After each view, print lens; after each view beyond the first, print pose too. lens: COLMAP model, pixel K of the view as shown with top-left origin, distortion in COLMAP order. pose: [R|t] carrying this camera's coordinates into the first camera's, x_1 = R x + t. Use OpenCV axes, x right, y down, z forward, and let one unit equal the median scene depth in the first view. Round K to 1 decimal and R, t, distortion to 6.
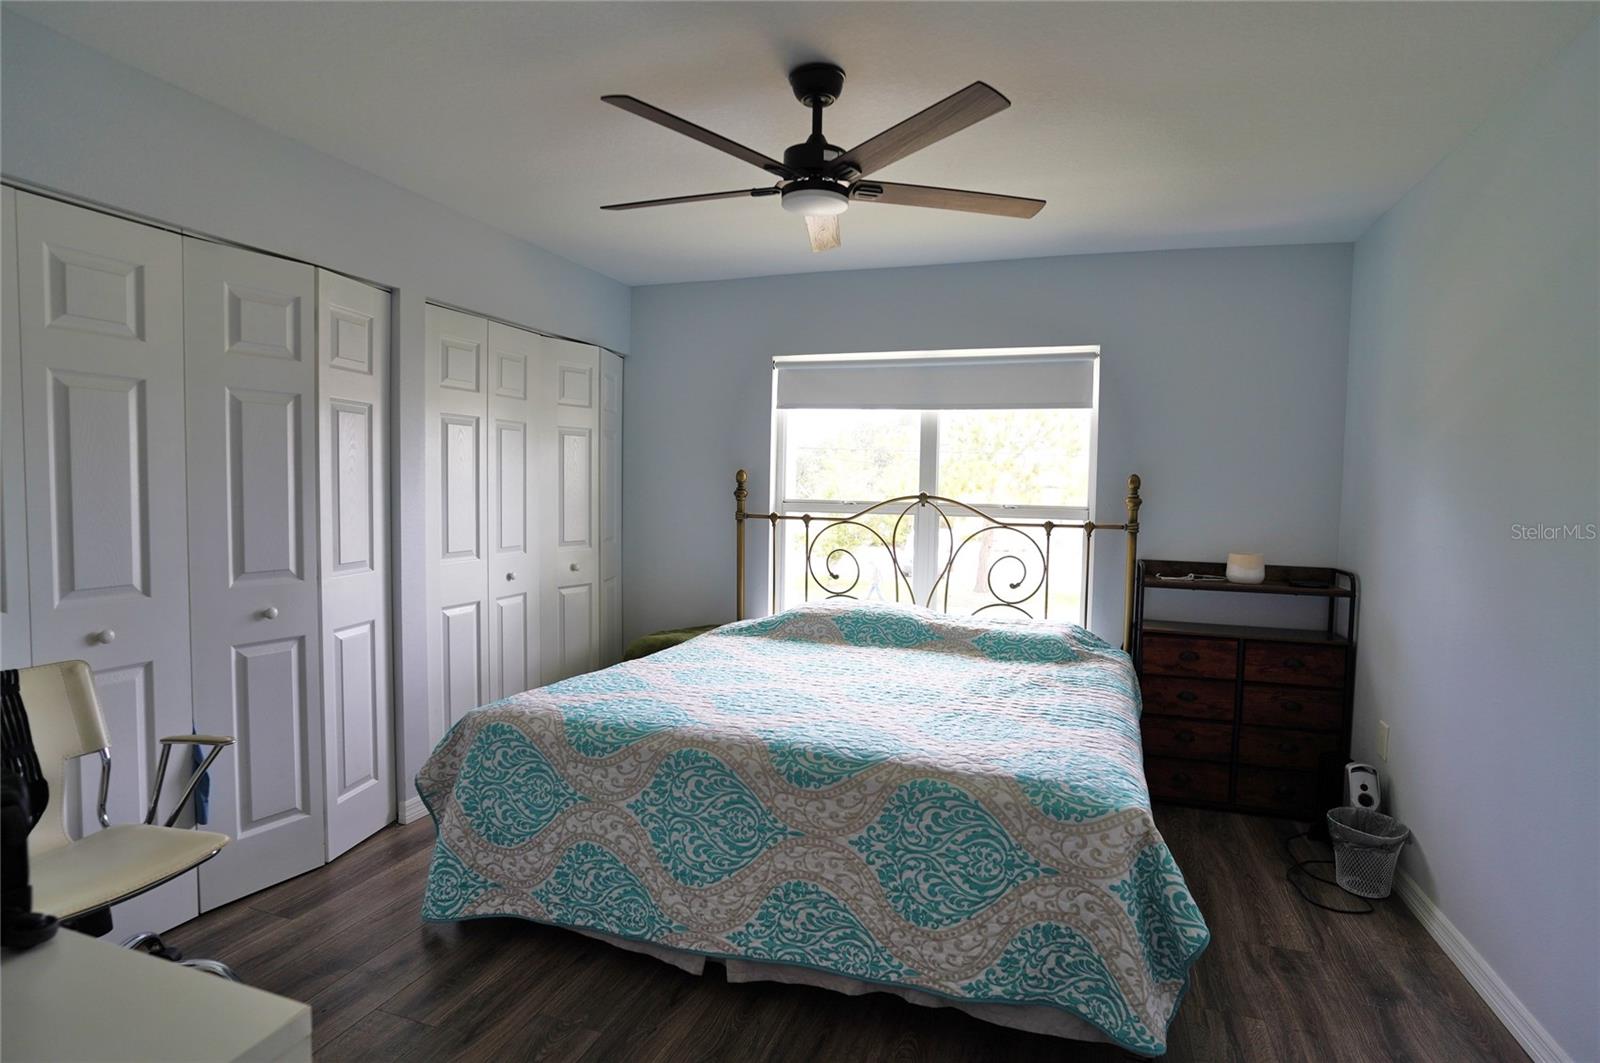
lens RADIAL K [[814.9, 0, 797.0], [0, 814.9, 523.3], [0, 0, 1]] dist [-0.077396, 0.043064]
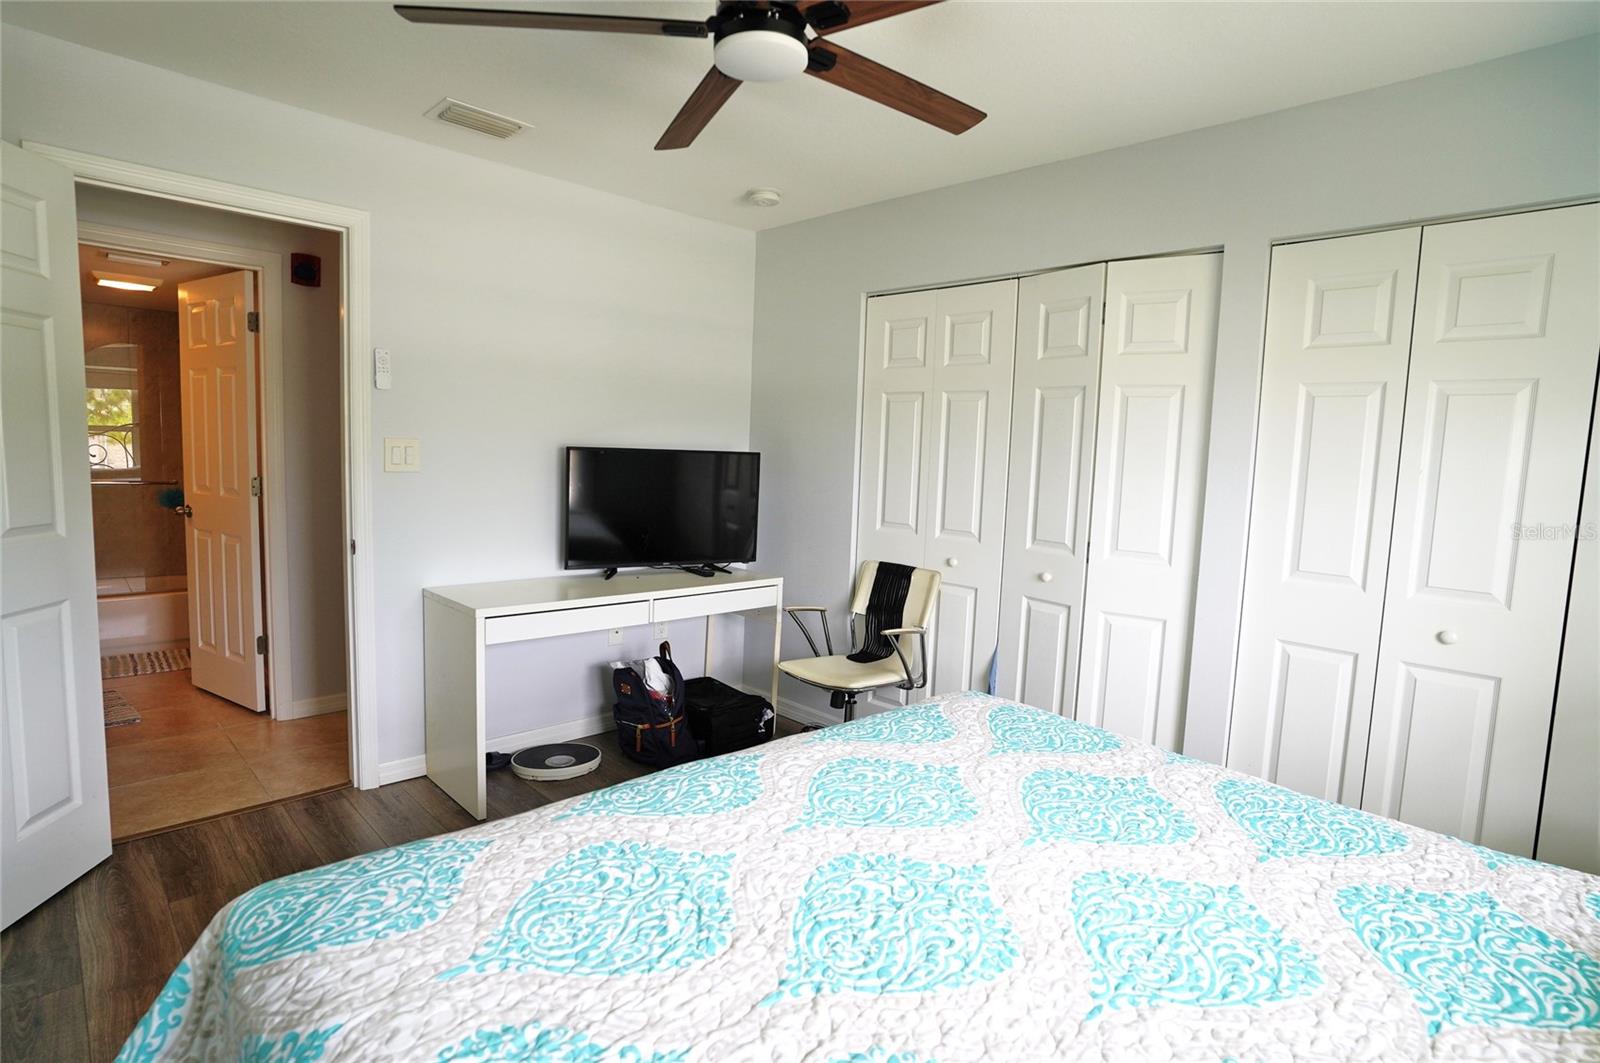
lens RADIAL K [[814.9, 0, 797.0], [0, 814.9, 523.3], [0, 0, 1]] dist [-0.077396, 0.043064]
pose [[-0.436174, 0.055057, -0.898176, 0.566721], [-0.085555, 0.991068, 0.102298, -0.056614], [0.895786, 0.121464, -0.427568, 1.181650]]
